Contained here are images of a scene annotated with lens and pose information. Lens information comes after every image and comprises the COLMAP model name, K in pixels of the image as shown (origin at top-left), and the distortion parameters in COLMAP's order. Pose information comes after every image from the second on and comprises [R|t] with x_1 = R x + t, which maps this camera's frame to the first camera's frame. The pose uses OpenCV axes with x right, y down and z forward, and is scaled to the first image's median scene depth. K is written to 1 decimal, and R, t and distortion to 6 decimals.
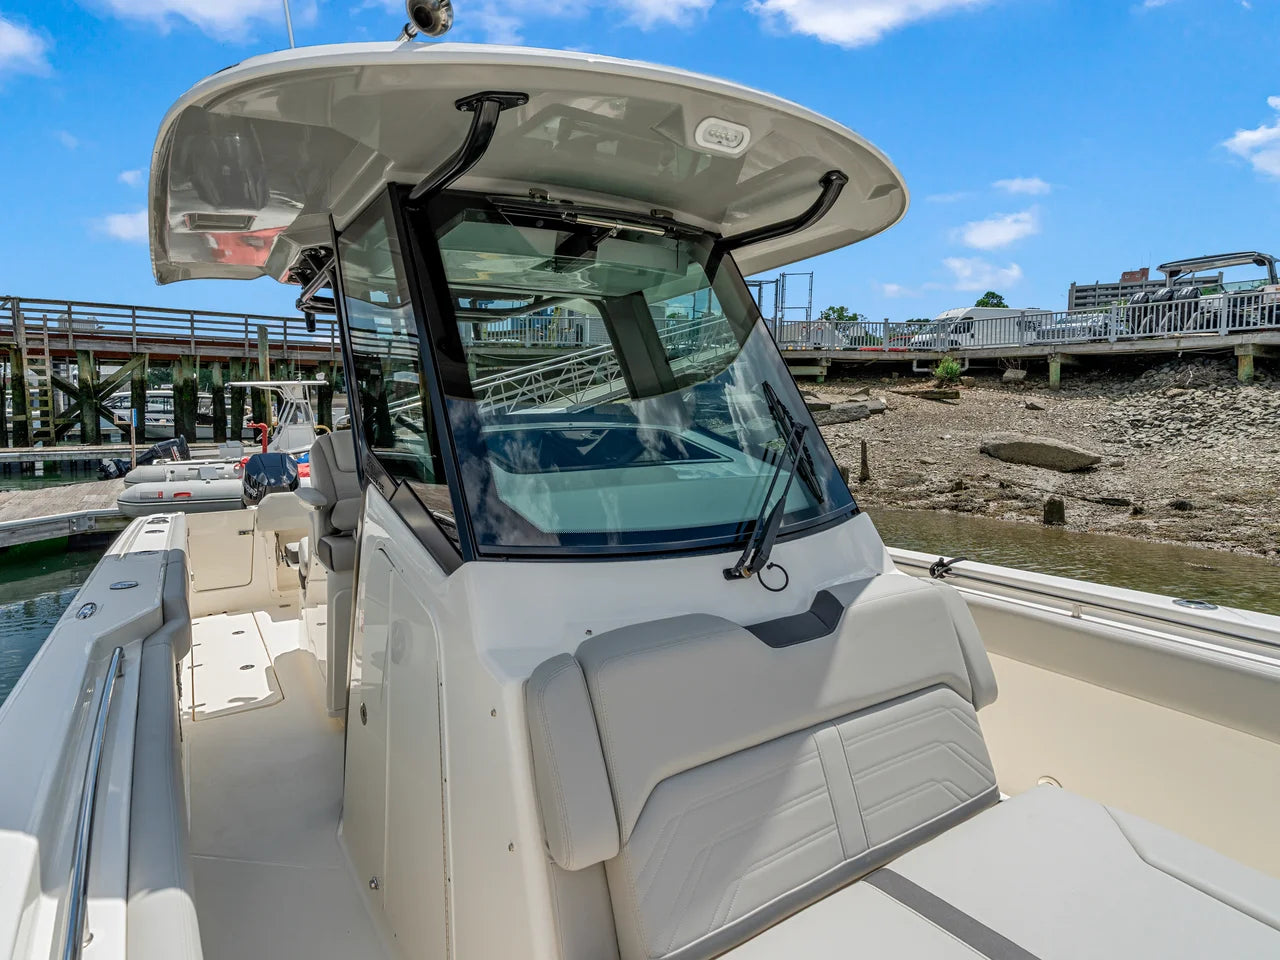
lens RADIAL K [[684.6, 0, 592.9], [0, 684.6, 459.6], [0, 0, 1]] dist [-0.004660, 0.001574]
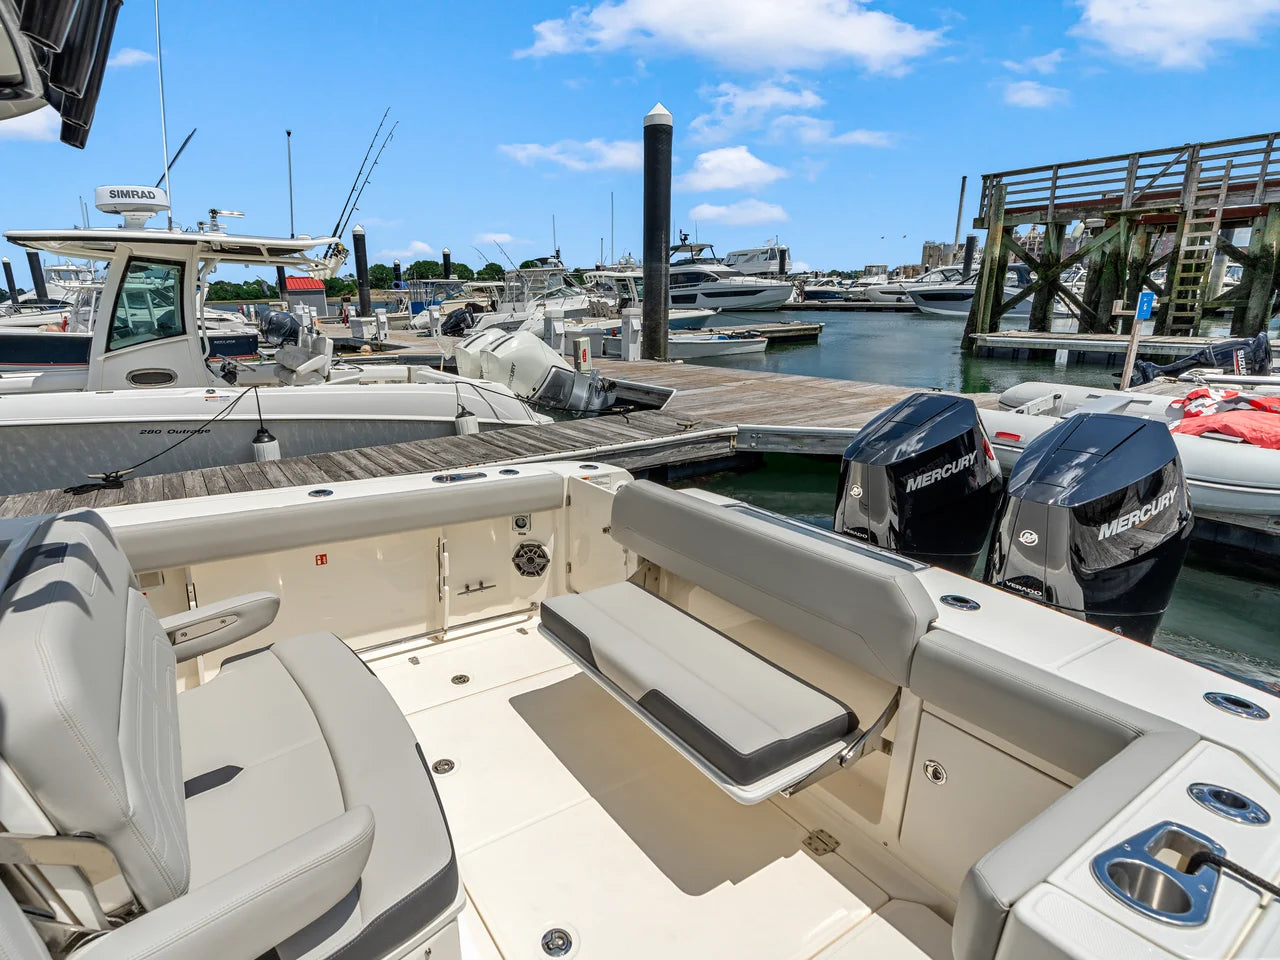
lens RADIAL K [[684.6, 0, 592.9], [0, 684.6, 459.6], [0, 0, 1]] dist [-0.004660, 0.001574]
pose [[0.021457, 0.235000, -0.971759, 0.006001], [-0.056852, 0.970696, 0.233488, -0.024879], [0.998152, 0.050237, 0.034188, 0.280154]]
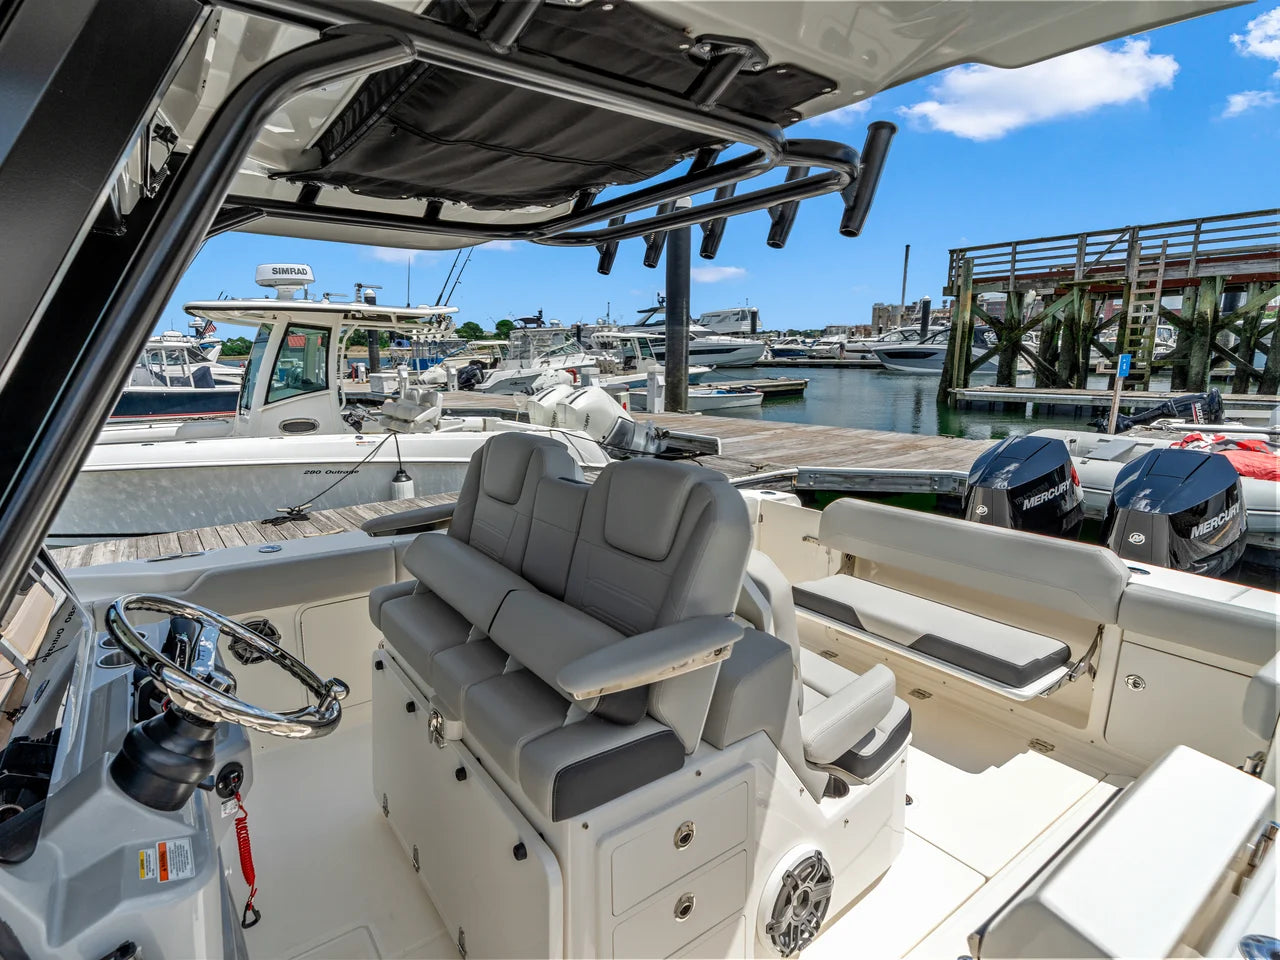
lens RADIAL K [[664.4, 0, 581.0], [0, 664.4, 456.7], [0, 0, 1]] dist [-0.004236, -0.000105]
pose [[0.055200, 0.157206, -0.986022, 0.047218], [-0.058927, 0.986319, 0.153955, -0.023486], [0.996735, 0.049605, 0.063708, 0.206120]]
